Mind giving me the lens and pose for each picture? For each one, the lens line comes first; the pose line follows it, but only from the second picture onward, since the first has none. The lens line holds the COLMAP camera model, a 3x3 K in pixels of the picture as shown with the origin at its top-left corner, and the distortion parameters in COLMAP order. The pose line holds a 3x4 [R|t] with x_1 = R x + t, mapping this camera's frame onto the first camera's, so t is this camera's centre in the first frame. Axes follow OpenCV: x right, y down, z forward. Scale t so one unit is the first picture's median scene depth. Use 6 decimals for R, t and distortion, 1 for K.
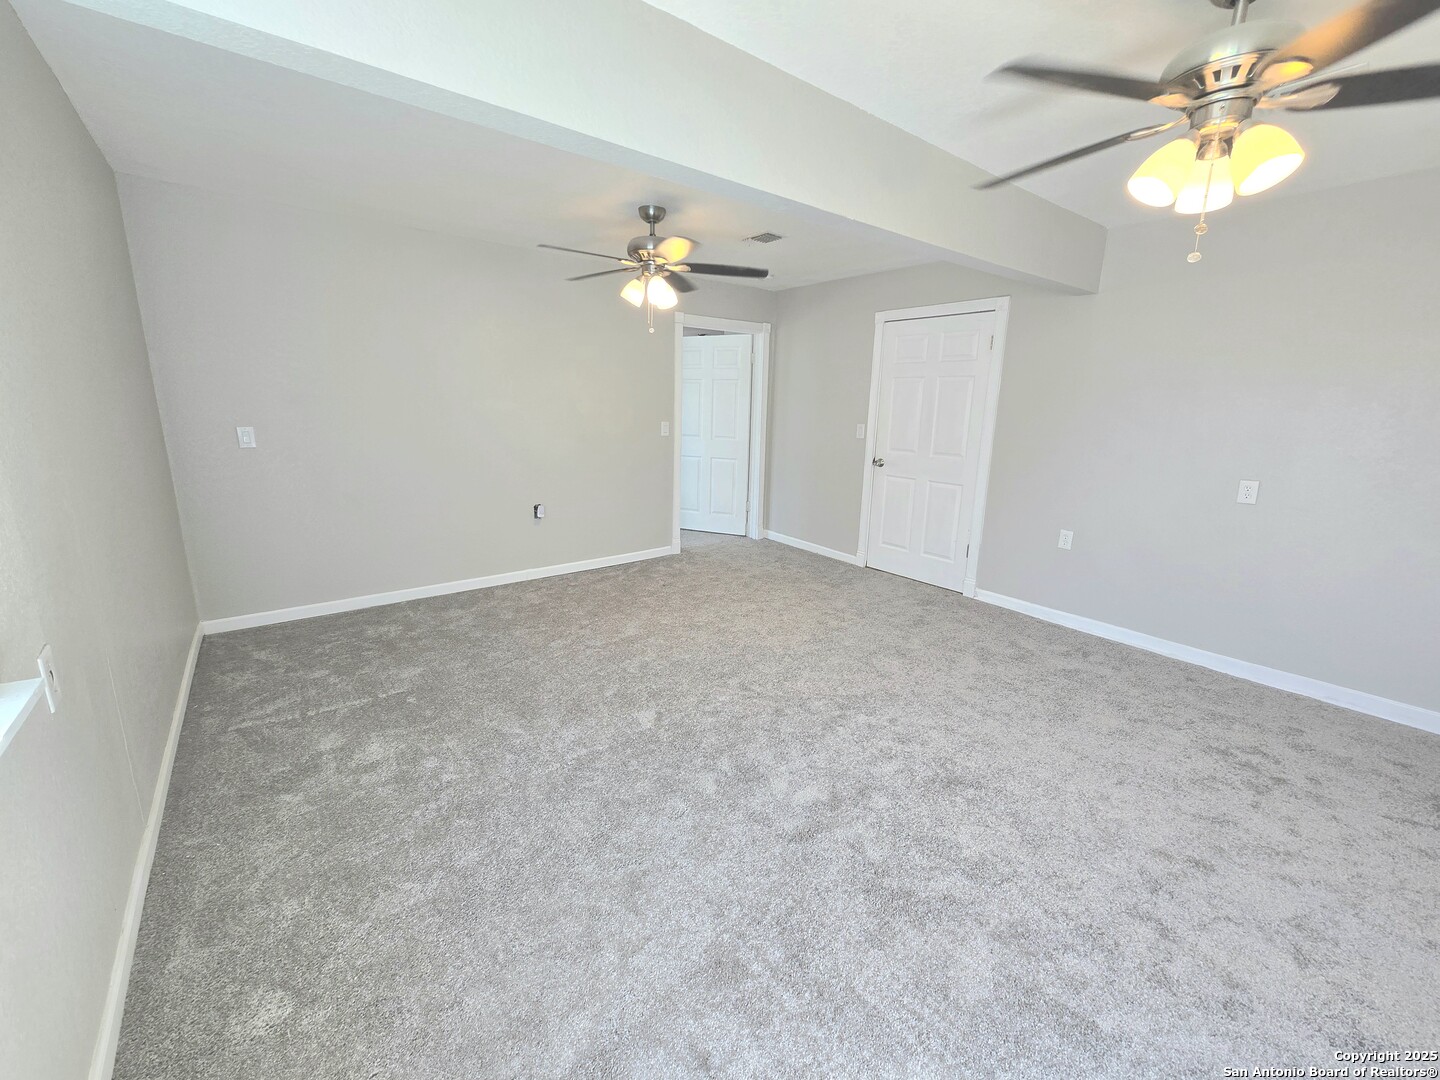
lens RADIAL K [[590.5, 0, 717.1], [0, 590.5, 536.1], [0, 0, 1]] dist [-0.002646, -0.000231]
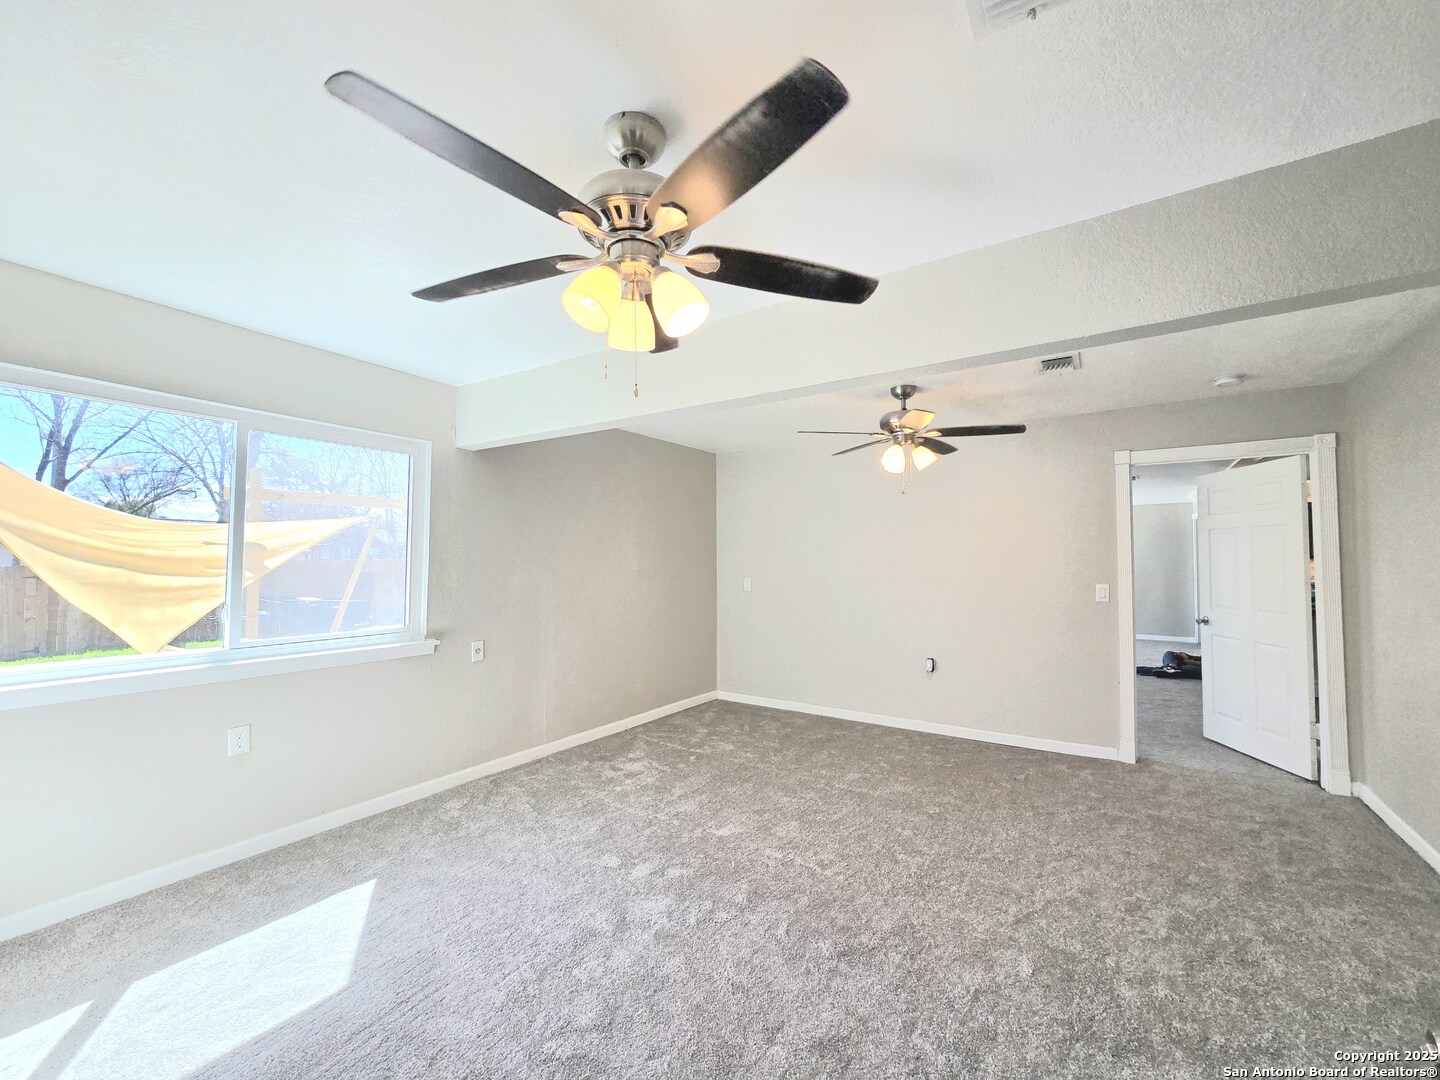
lens RADIAL K [[590.5, 0, 717.1], [0, 590.5, 536.1], [0, 0, 1]] dist [-0.002646, -0.000231]
pose [[0.312056, -0.055104, -0.948464, 0.767244], [-0.207303, 0.970312, -0.124579, -0.073612], [0.927171, 0.235495, 0.291368, 0.402092]]
